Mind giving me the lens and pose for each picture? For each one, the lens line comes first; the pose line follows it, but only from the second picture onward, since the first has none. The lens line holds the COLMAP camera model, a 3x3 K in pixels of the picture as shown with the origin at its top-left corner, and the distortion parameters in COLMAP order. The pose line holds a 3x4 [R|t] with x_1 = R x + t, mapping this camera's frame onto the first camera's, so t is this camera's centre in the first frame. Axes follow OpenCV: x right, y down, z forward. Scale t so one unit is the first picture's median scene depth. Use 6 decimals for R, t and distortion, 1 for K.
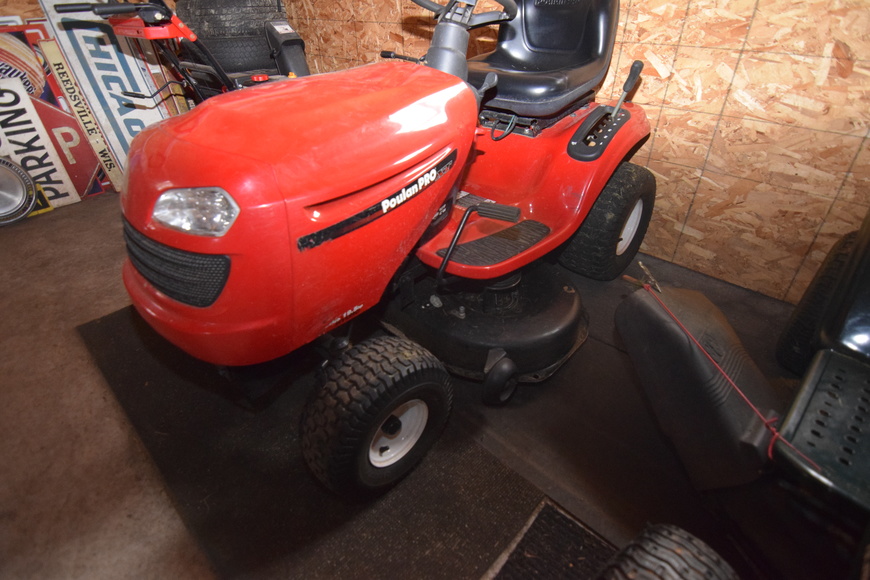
lens RADIAL K [[456.9, 0, 440.5], [0, 456.9, 288.6], [0, 0, 1]] dist [-0.006904, -0.001051]
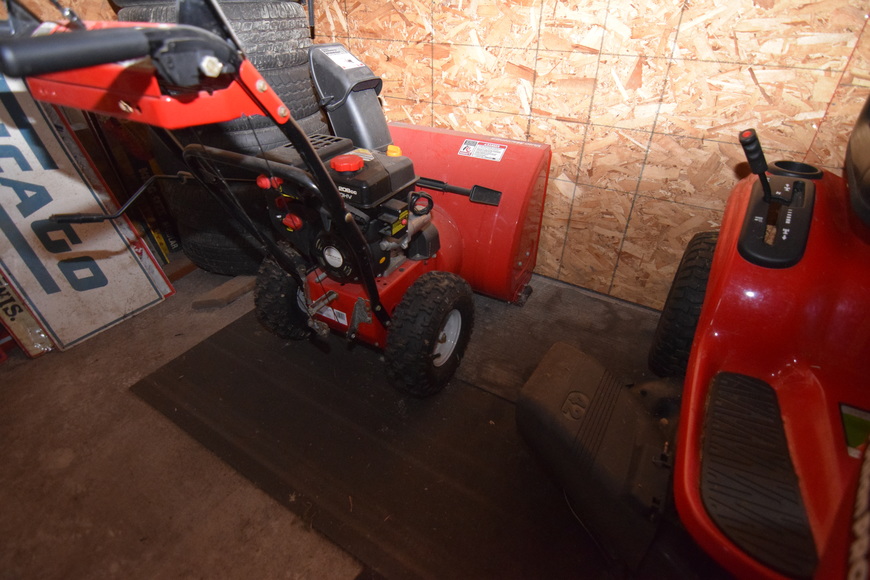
lens RADIAL K [[456.9, 0, 435.8], [0, 456.9, 289.0], [0, 0, 1]] dist [-0.006904, -0.001051]
pose [[0.979511, -0.097190, 0.176385, -0.361185], [0.096930, 0.995240, 0.010105, -0.280003], [-0.176527, 0.007199, 0.984269, 0.420013]]
